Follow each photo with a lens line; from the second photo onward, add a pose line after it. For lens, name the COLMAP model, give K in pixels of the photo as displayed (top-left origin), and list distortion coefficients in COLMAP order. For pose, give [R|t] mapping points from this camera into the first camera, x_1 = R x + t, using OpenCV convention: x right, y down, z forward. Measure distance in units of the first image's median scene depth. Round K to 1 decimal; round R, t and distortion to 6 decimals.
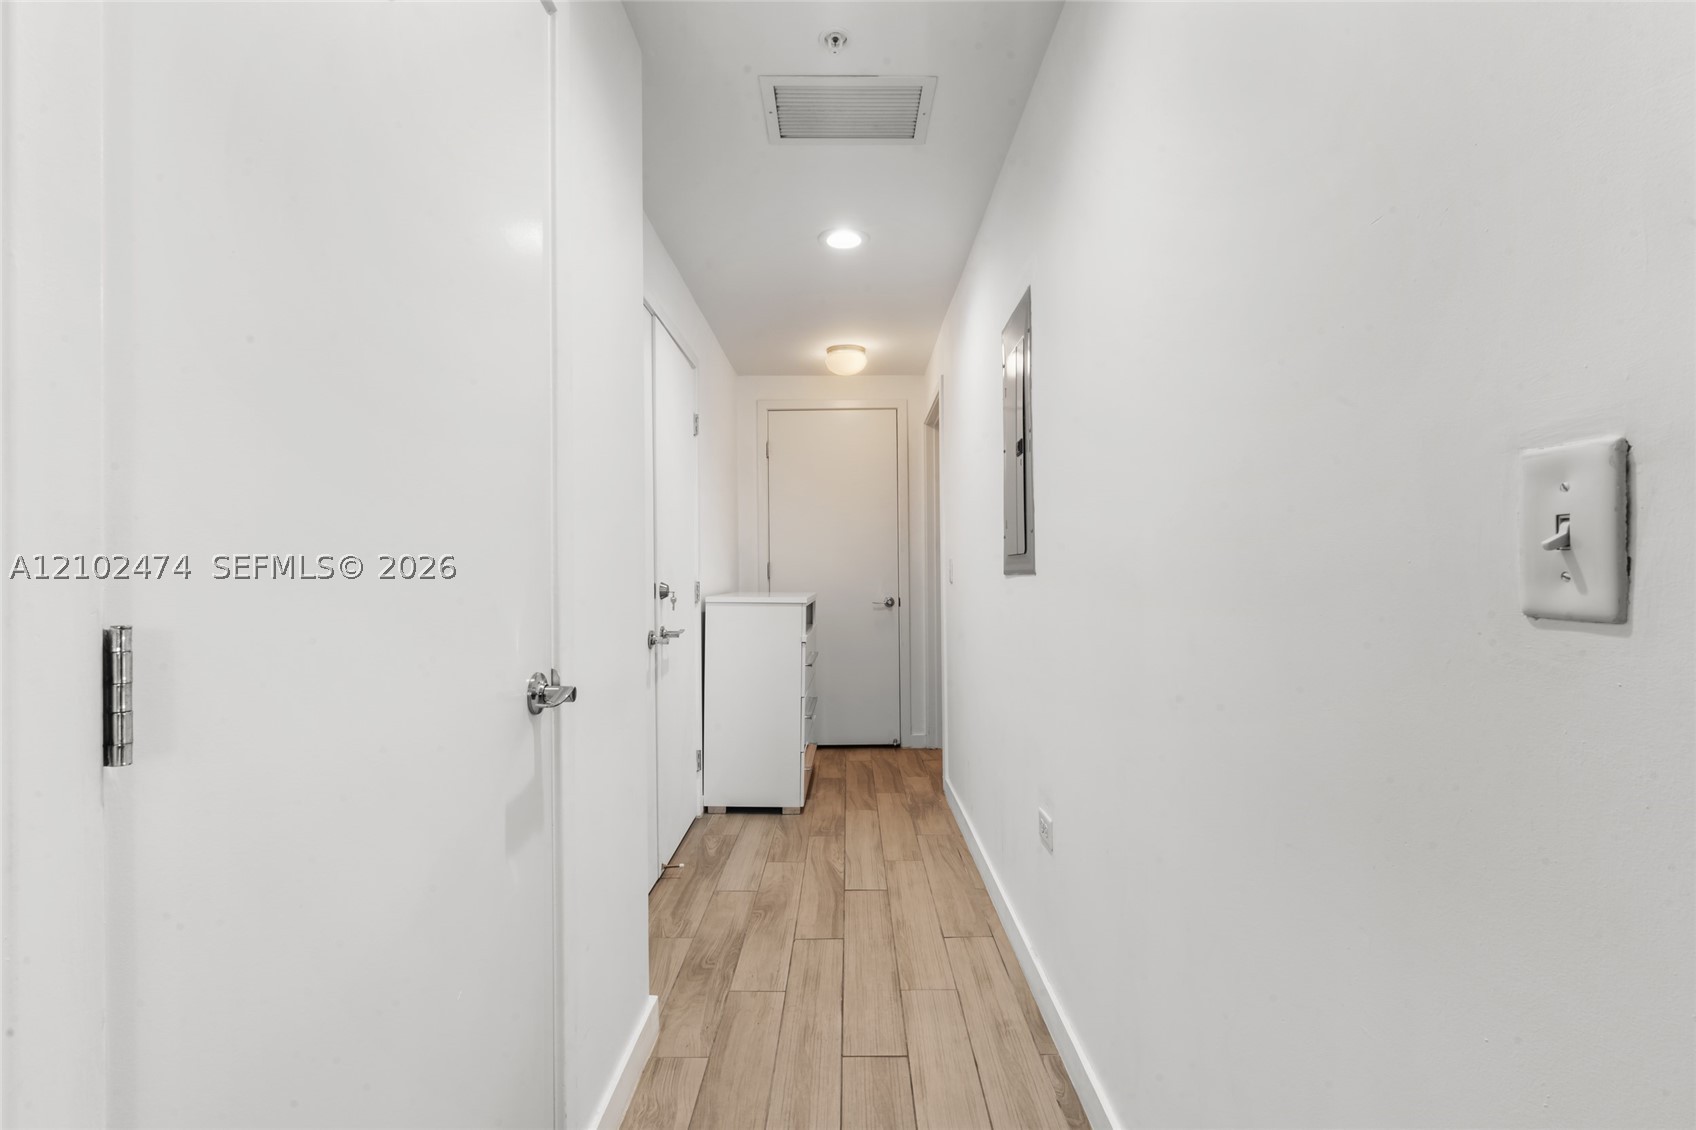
lens RADIAL K [[751.9, 0, 847.0], [0, 751.9, 566.2], [0, 0, 1]] dist [-0.003761, 0.000093]
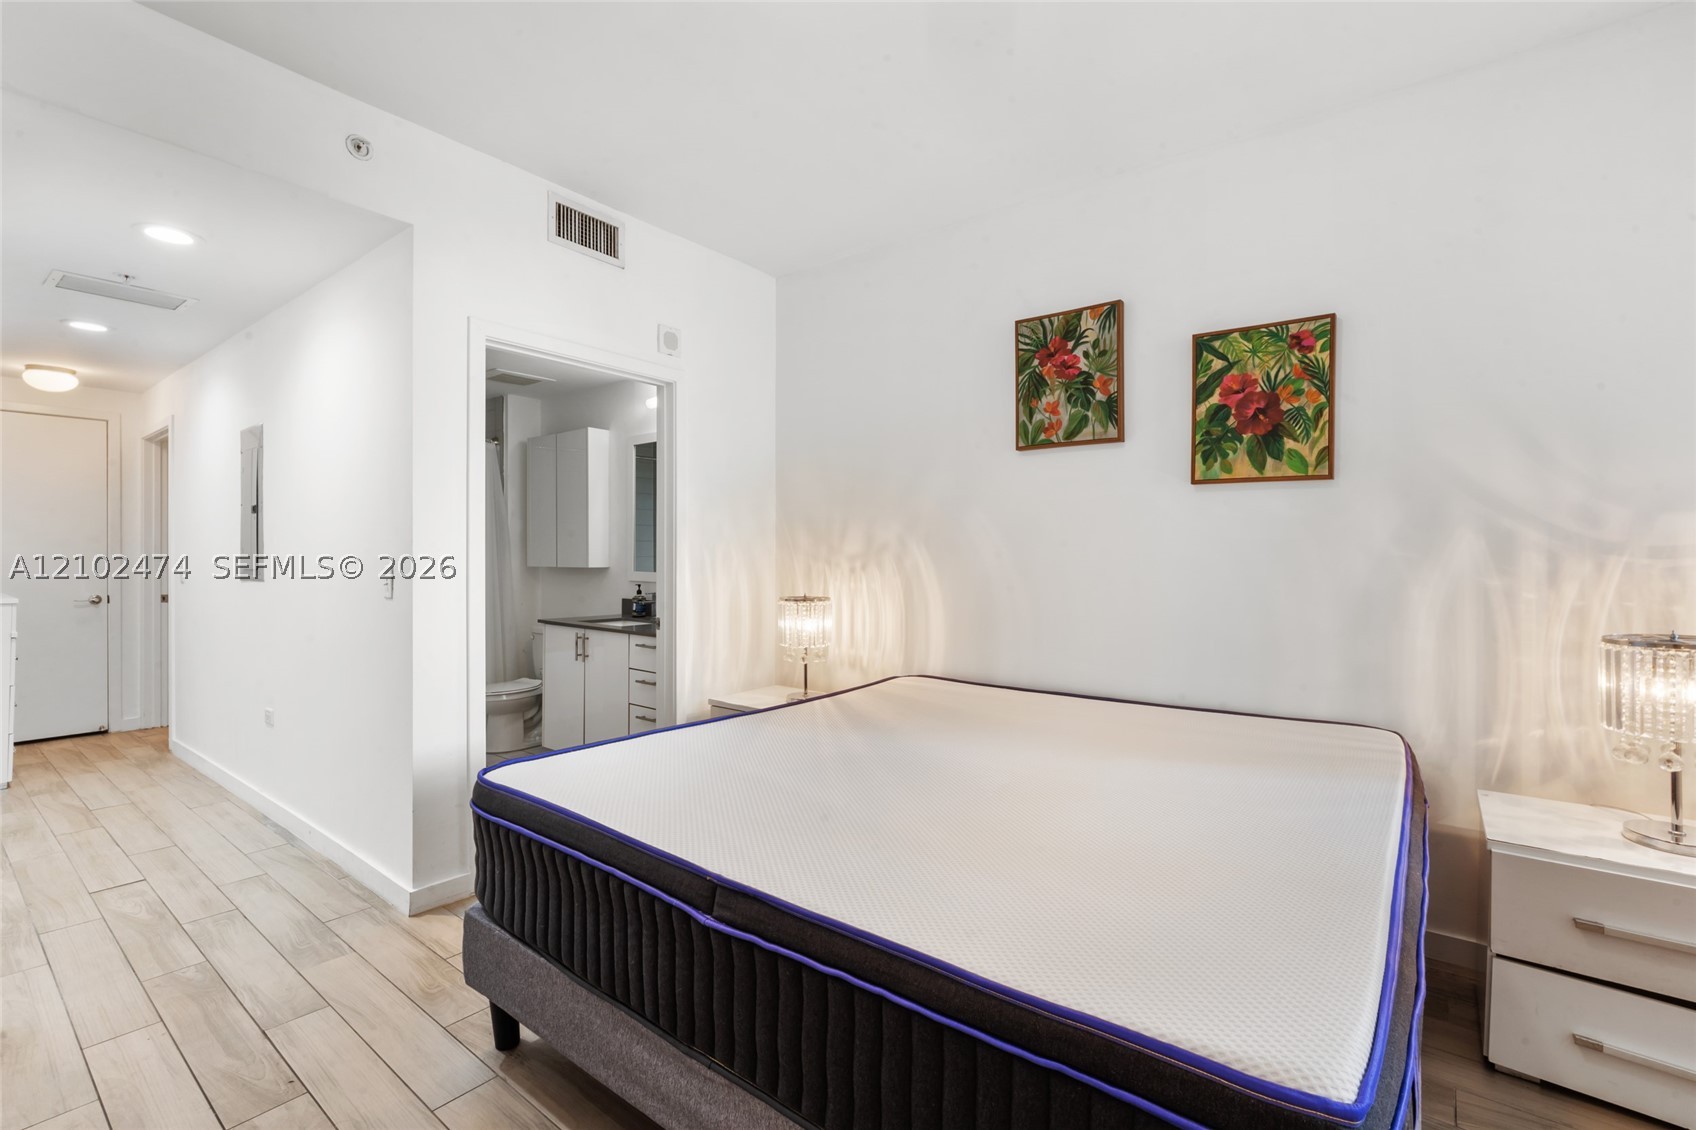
lens RADIAL K [[751.9, 0, 855.8], [0, 751.9, 552.5], [0, 0, 1]] dist [-0.003761, 0.000093]
pose [[0.609163, 0.008617, 0.792998, -0.168547], [-0.010508, 0.999941, -0.002794, -0.036042], [-0.792976, -0.006630, 0.609217, -0.660855]]
